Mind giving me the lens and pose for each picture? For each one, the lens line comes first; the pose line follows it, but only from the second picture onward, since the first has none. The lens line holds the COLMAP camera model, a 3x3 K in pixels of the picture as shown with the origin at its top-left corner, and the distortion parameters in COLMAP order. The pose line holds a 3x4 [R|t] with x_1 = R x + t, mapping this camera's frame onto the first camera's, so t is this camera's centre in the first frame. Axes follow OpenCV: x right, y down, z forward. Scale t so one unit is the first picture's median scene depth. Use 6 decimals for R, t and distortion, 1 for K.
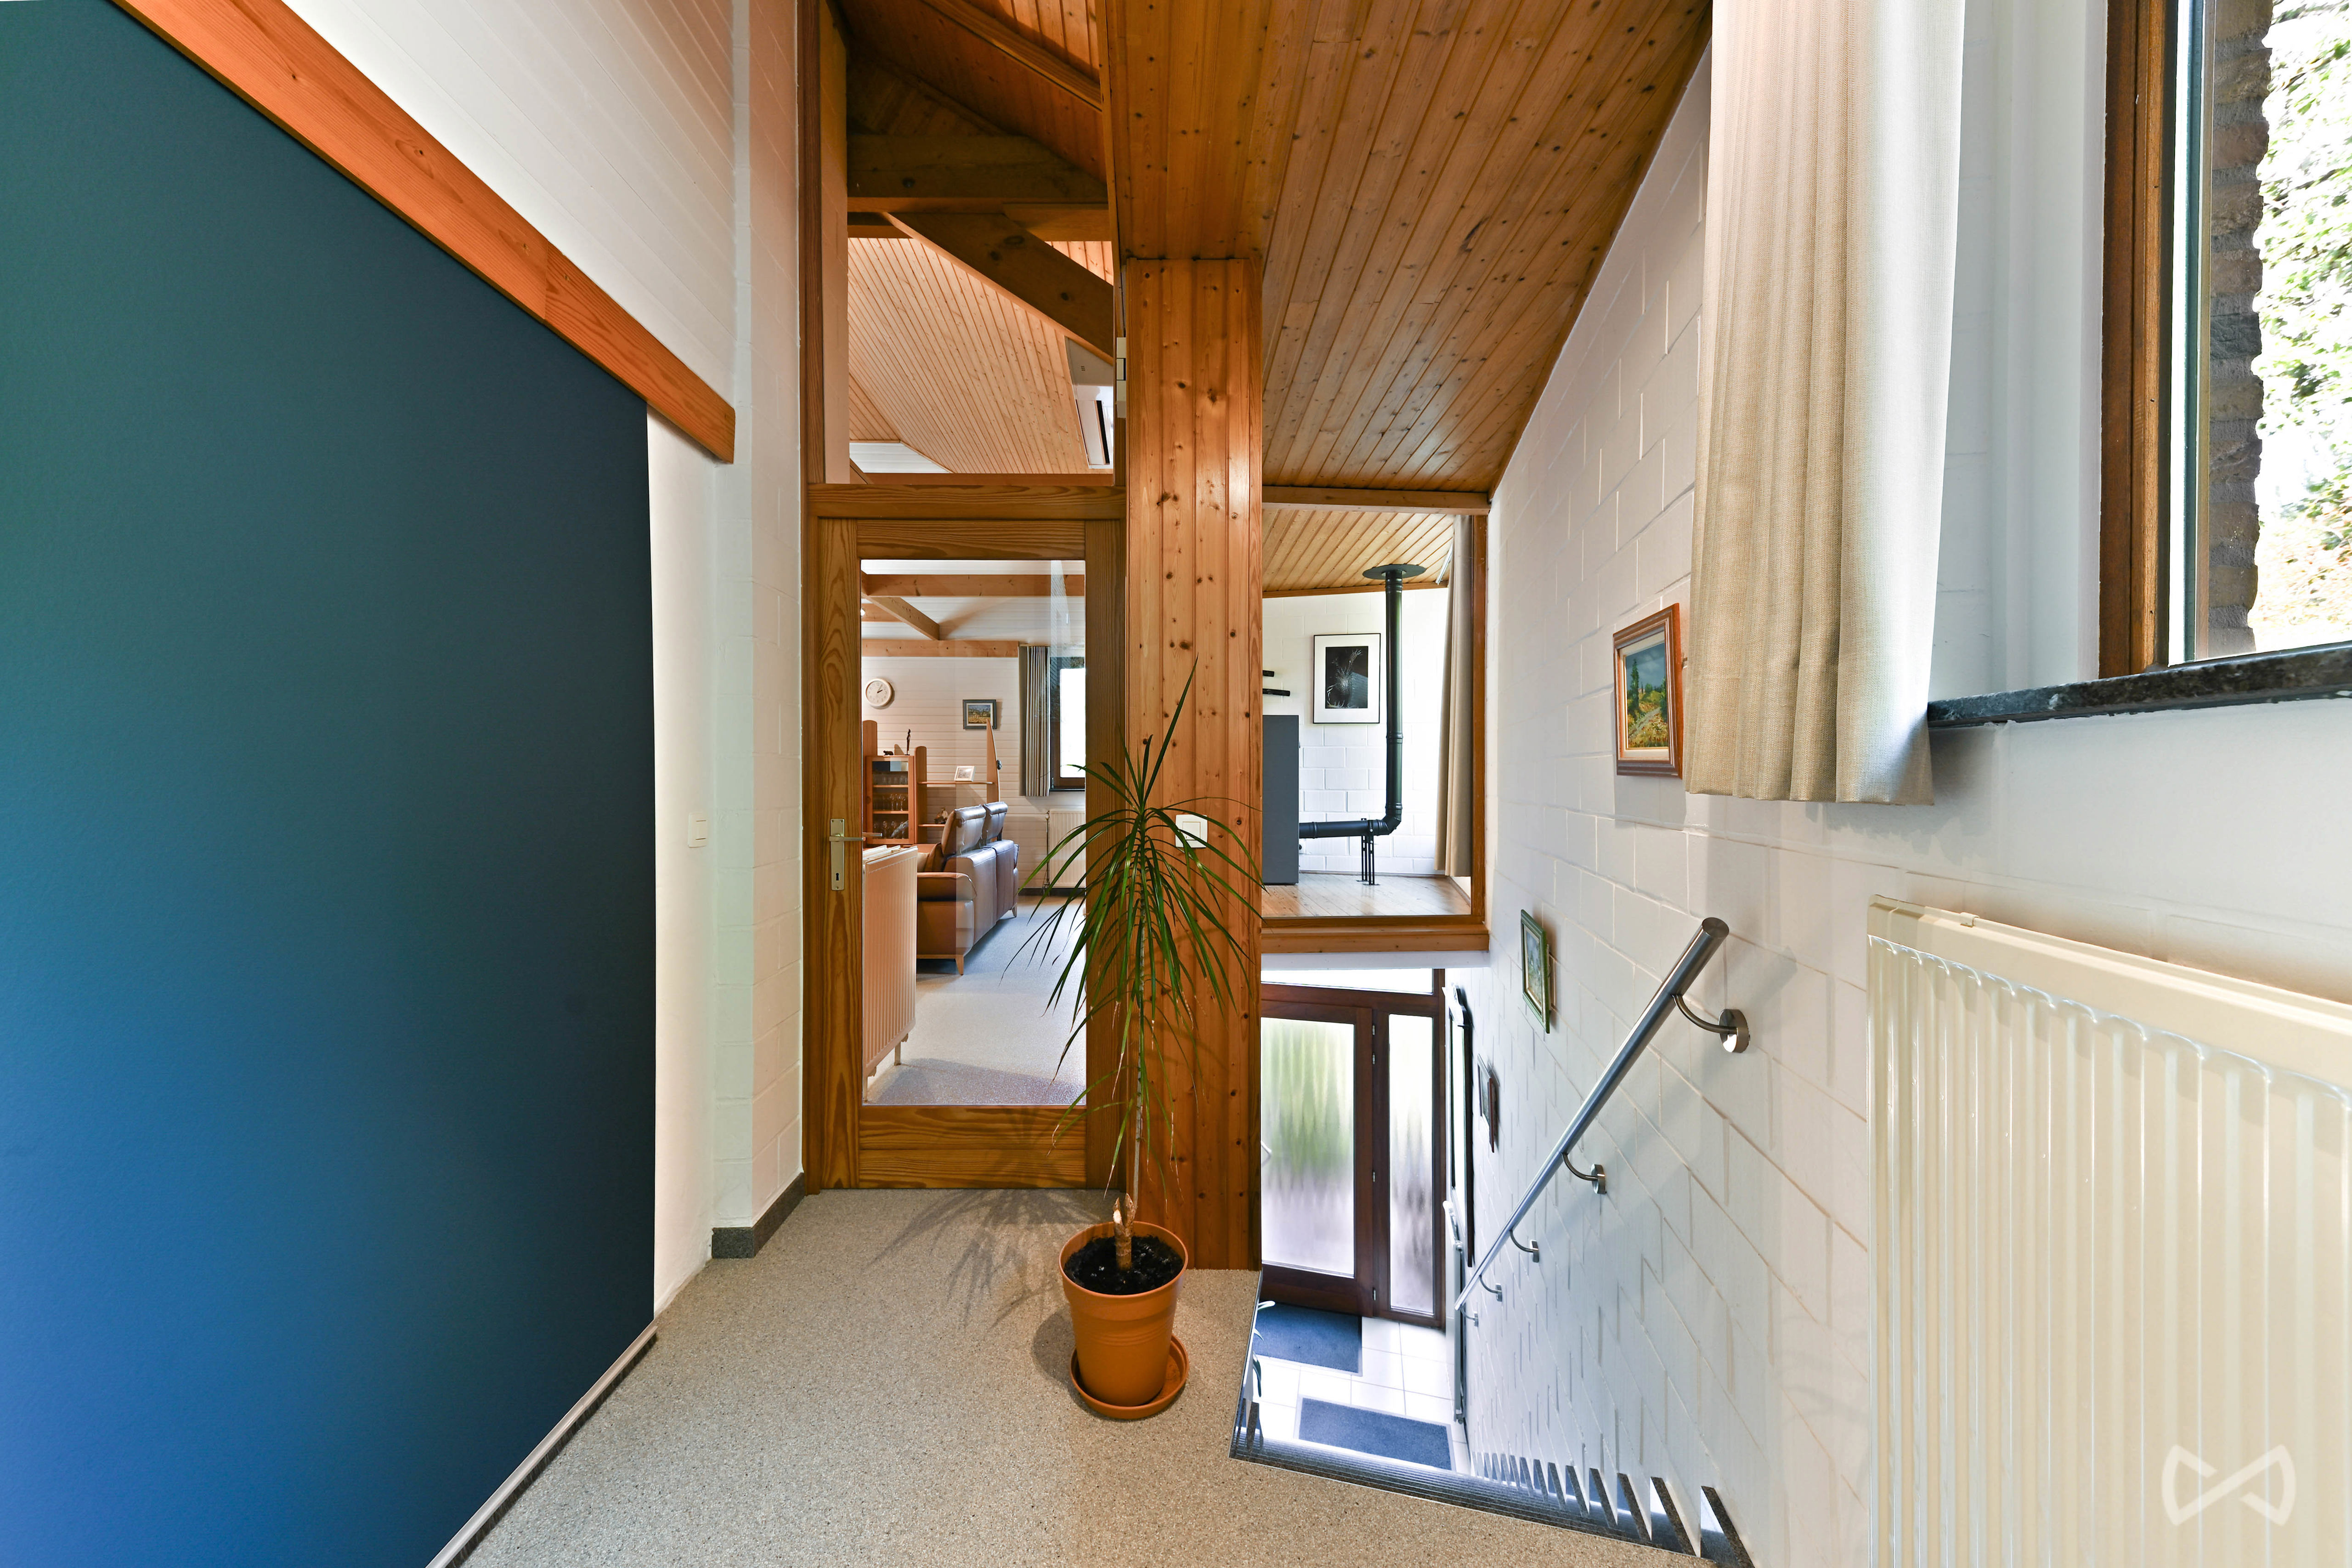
lens RADIAL K [[809.7, 0, 1179.7], [0, 809.7, 775.3], [0, 0, 1]] dist [0.019162, -0.003079]
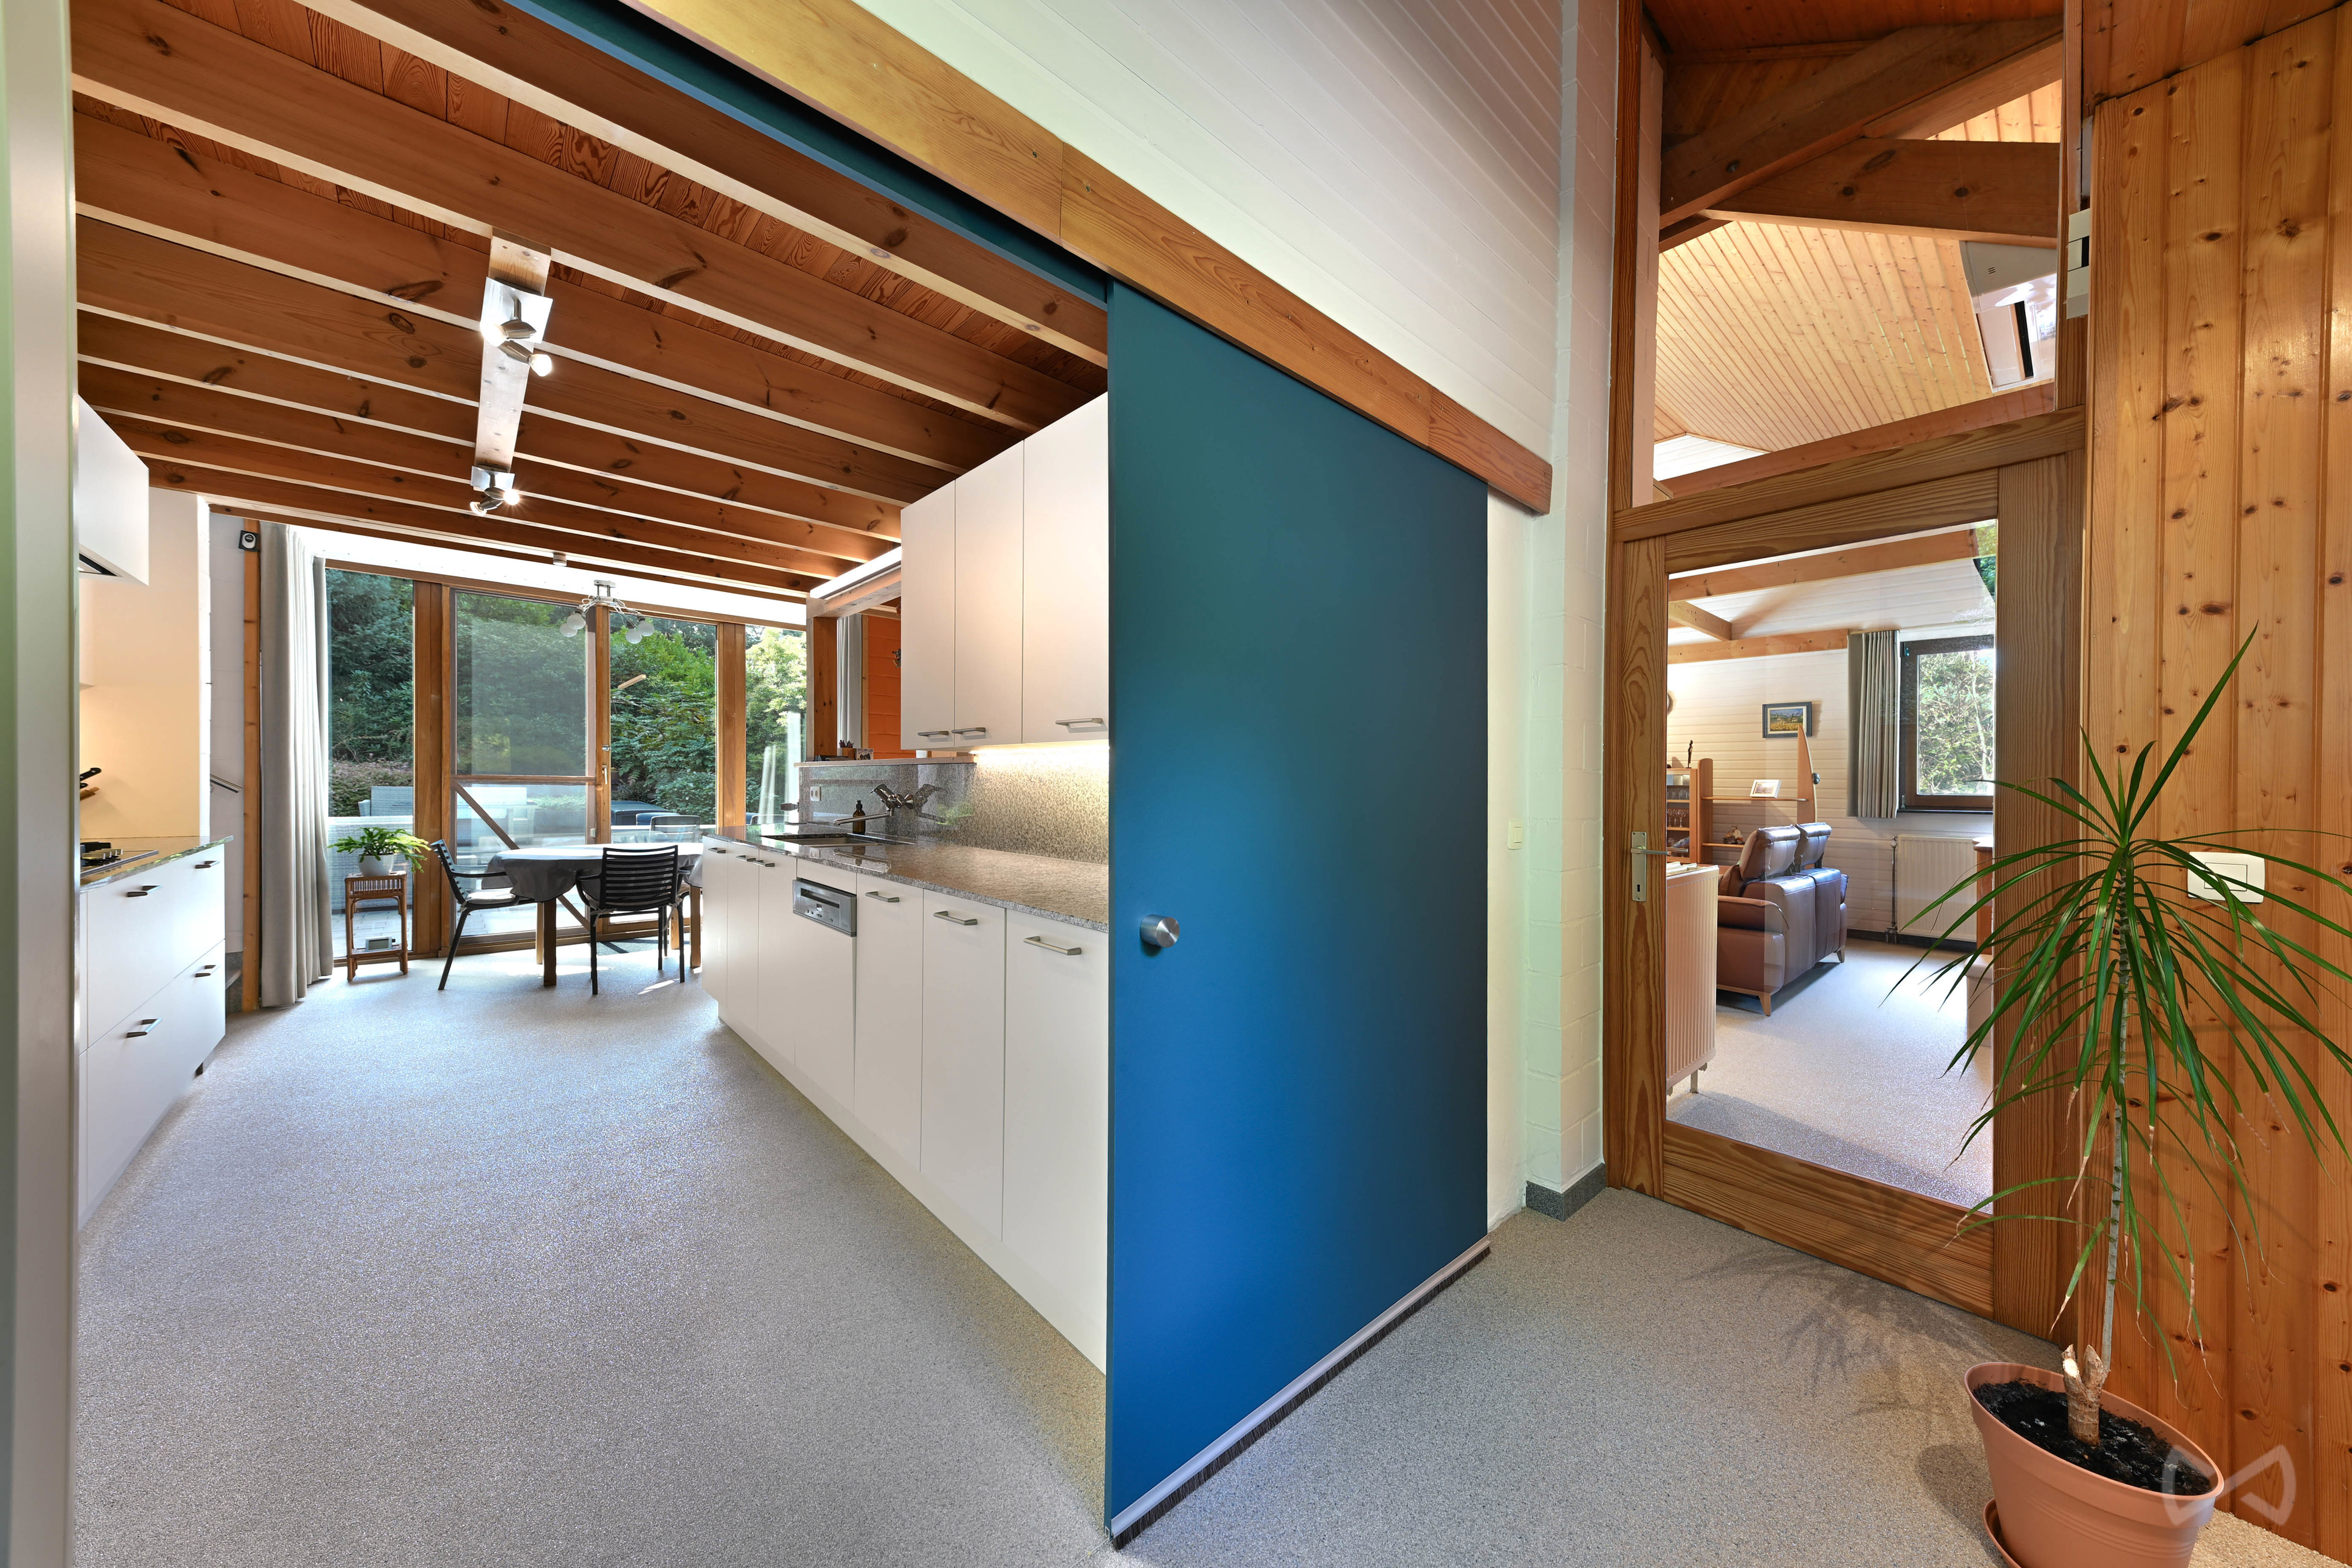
lens RADIAL K [[809.7, 0, 1152.6], [0, 809.7, 783.1], [0, 0, 1]] dist [0.019162, -0.003079]
pose [[0.646641, 0.007839, -0.762754, -0.036209], [-0.011550, 0.999933, 0.000484, -0.001336], [0.762707, 0.008497, 0.646688, -0.140510]]
